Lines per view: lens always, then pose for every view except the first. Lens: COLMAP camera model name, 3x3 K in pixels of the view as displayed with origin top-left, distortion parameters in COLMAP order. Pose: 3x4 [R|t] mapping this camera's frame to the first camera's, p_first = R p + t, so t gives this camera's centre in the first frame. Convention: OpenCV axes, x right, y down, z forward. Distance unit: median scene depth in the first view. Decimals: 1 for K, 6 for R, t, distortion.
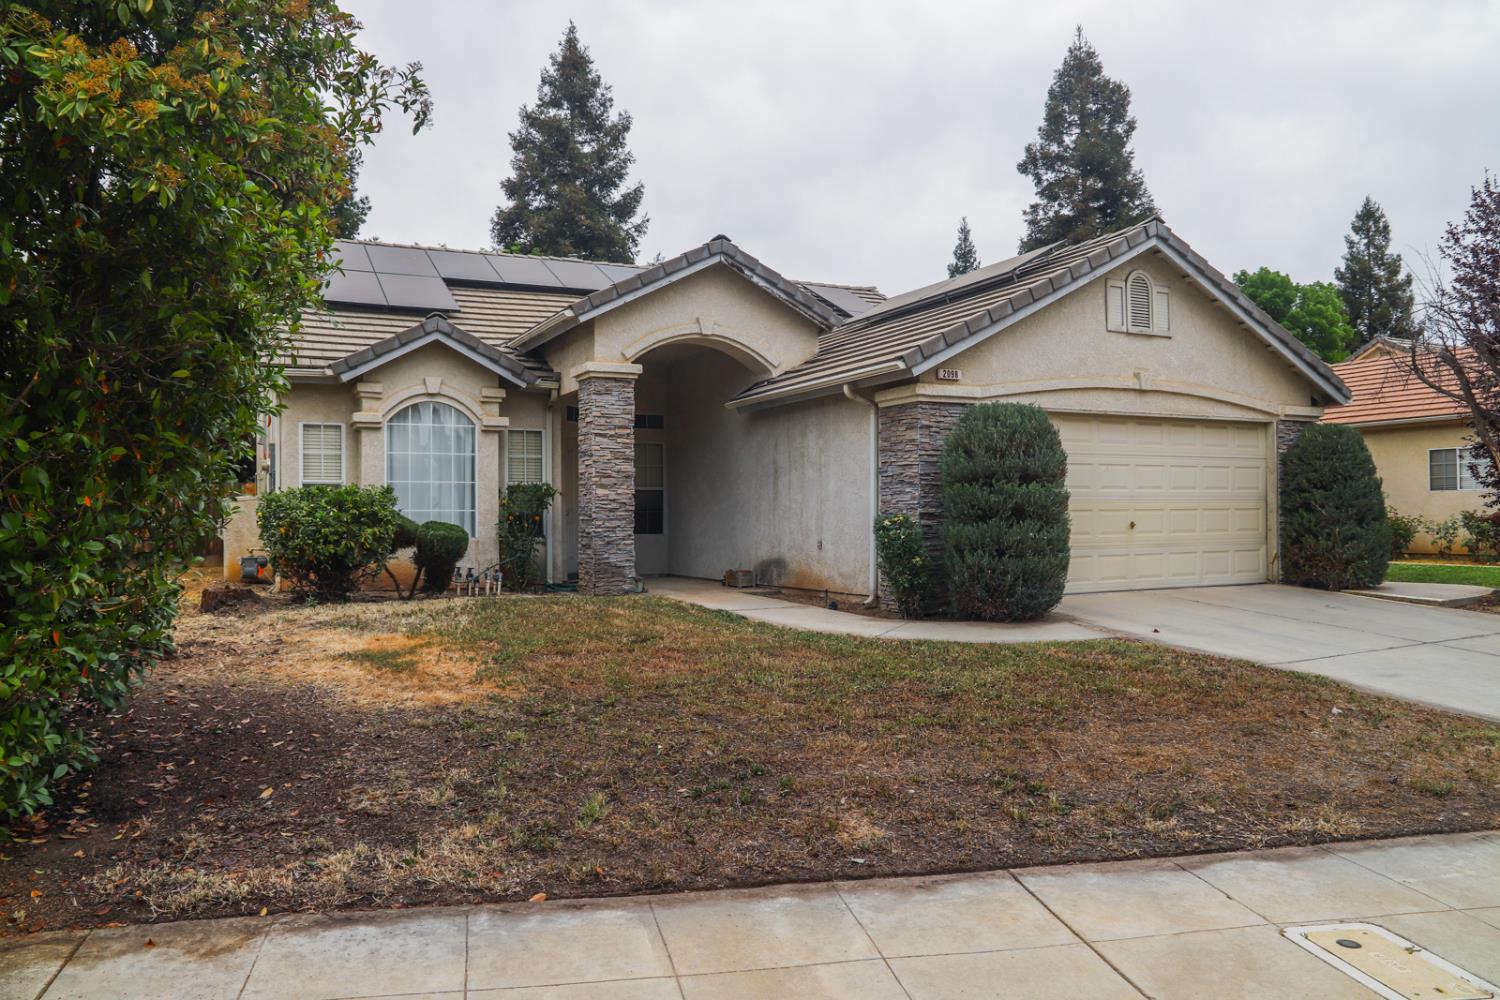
lens RADIAL K [[1063.6, 0, 750.0], [0, 1063.6, 500.0], [0, 0, 1]] dist [-0.084521, 0.003484]
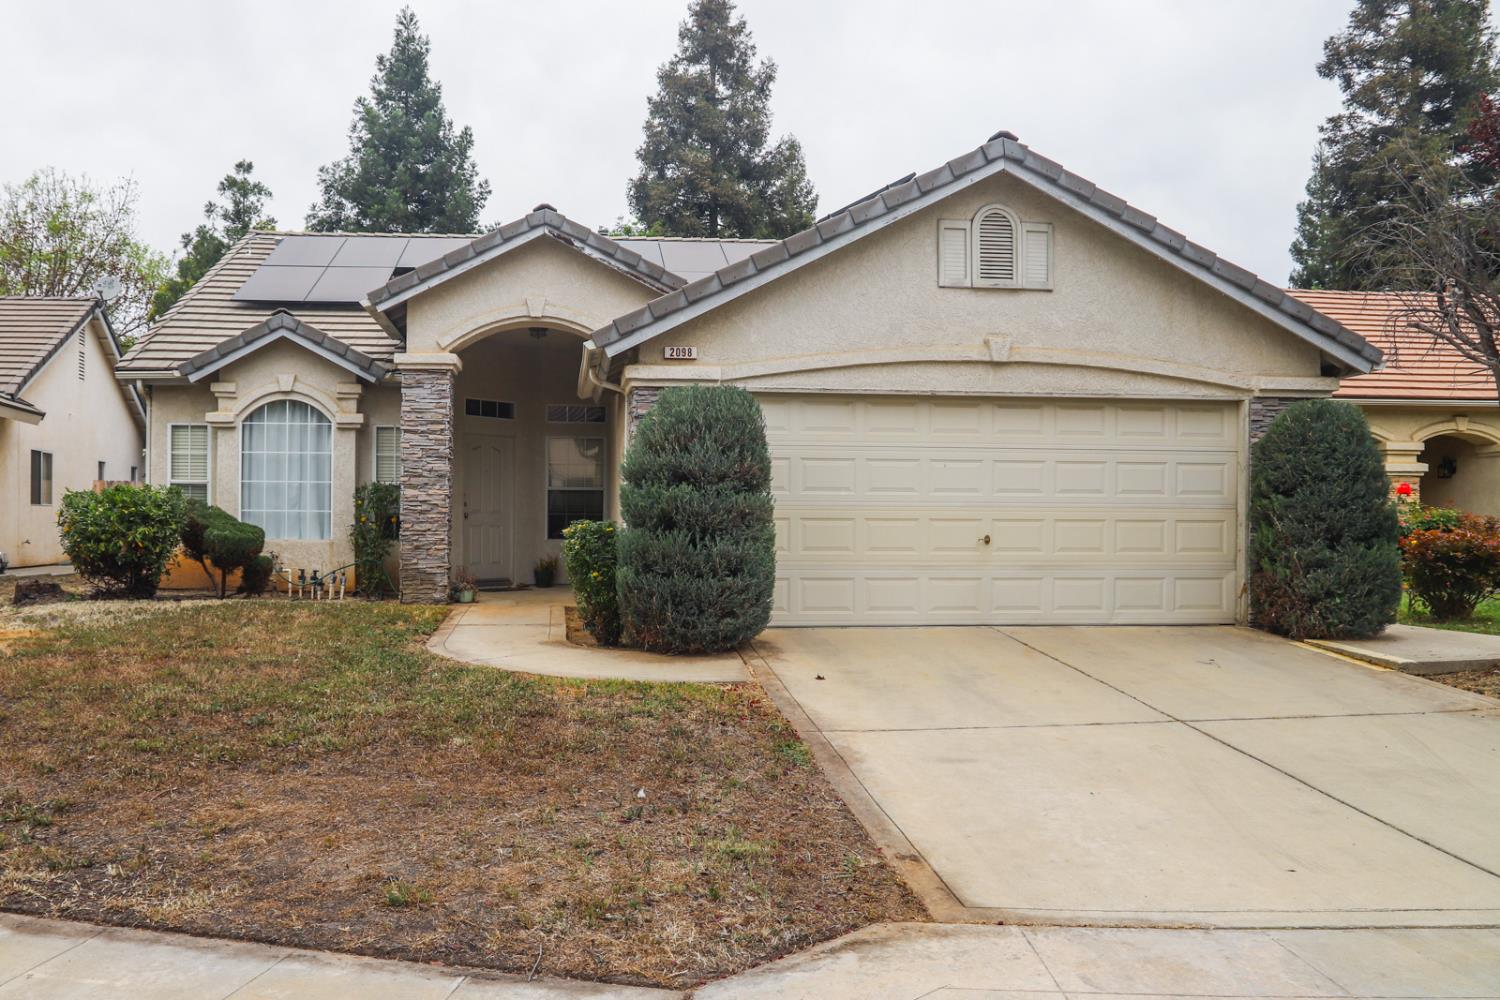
lens RADIAL K [[1211.3, 0, 657.4], [0, 1211.3, 516.9], [0, 0, 1]] dist [-0.120677, 0.089121]
pose [[0.927353, 0.012824, -0.373969, 0.448534], [-0.007687, 0.999855, 0.015224, -0.004001], [0.374110, -0.011244, 0.927316, 0.099190]]
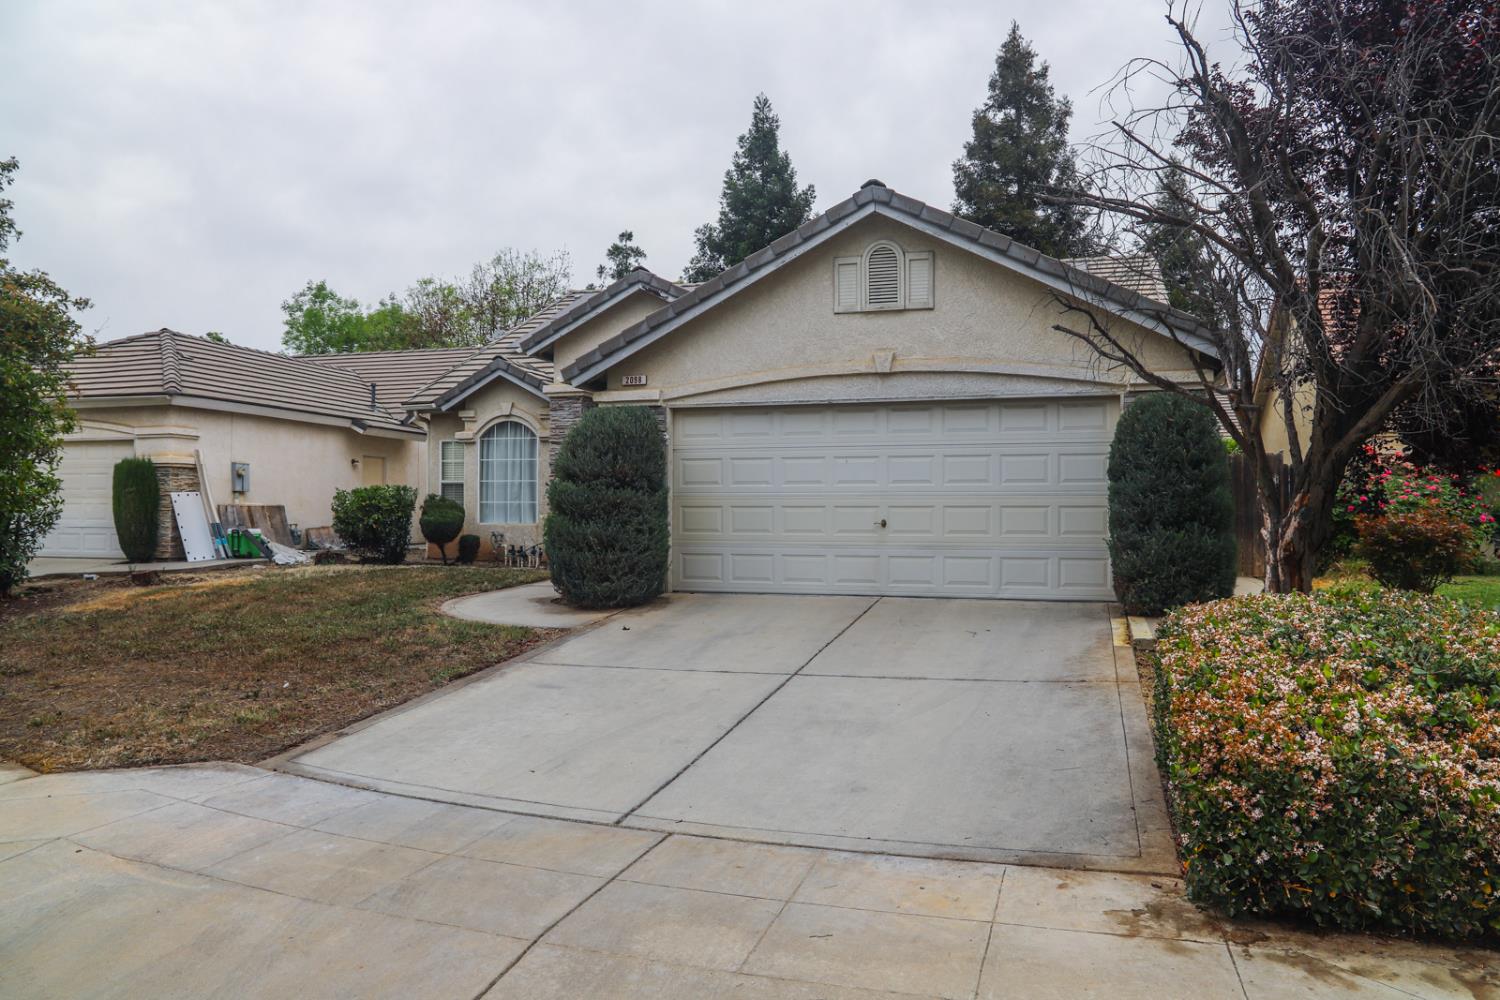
lens RADIAL K [[1053.0, 0, 751.6], [0, 1053.0, 481.8], [0, 0, 1]] dist [-0.114752, 0.000523]
pose [[0.722253, -0.007407, -0.691589, 0.867509], [0.004002, 0.999971, -0.006530, -0.006223], [0.691617, 0.001949, 0.722262, 0.261713]]
